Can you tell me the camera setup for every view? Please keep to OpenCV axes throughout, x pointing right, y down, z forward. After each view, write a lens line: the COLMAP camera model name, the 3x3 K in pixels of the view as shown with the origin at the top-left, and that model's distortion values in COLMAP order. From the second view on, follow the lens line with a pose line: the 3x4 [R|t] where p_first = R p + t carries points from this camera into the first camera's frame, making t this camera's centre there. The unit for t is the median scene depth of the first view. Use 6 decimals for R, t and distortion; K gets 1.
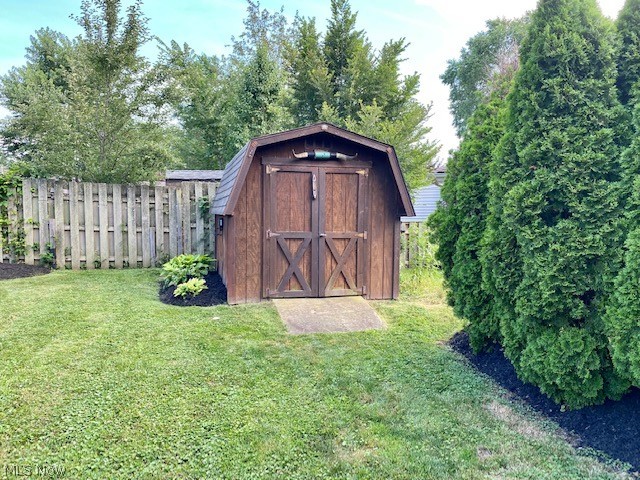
lens RADIAL K [[487.6, 0, 318.3], [0, 487.6, 241.3], [0, 0, 1]] dist [0.043354, -0.046200]
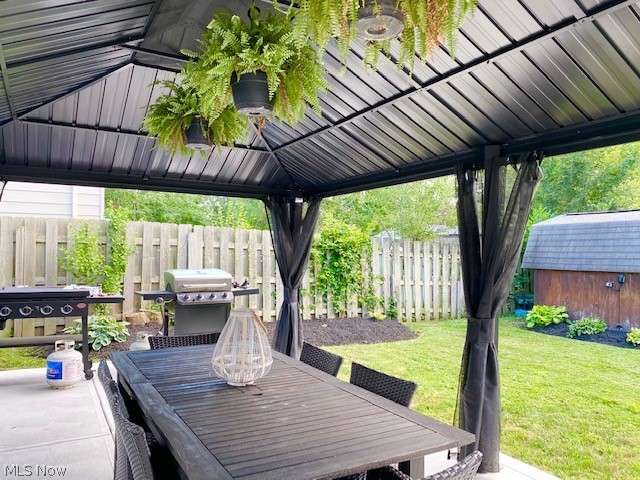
lens RADIAL K [[487.6, 0, 320.9], [0, 487.6, 237.7], [0, 0, 1]] dist [0.043354, -0.046200]
pose [[0.974044, 0.017906, 0.225649, -0.928549], [0.000203, 0.996797, -0.079974, -0.040084], [-0.226359, 0.077944, 0.970920, -0.003403]]
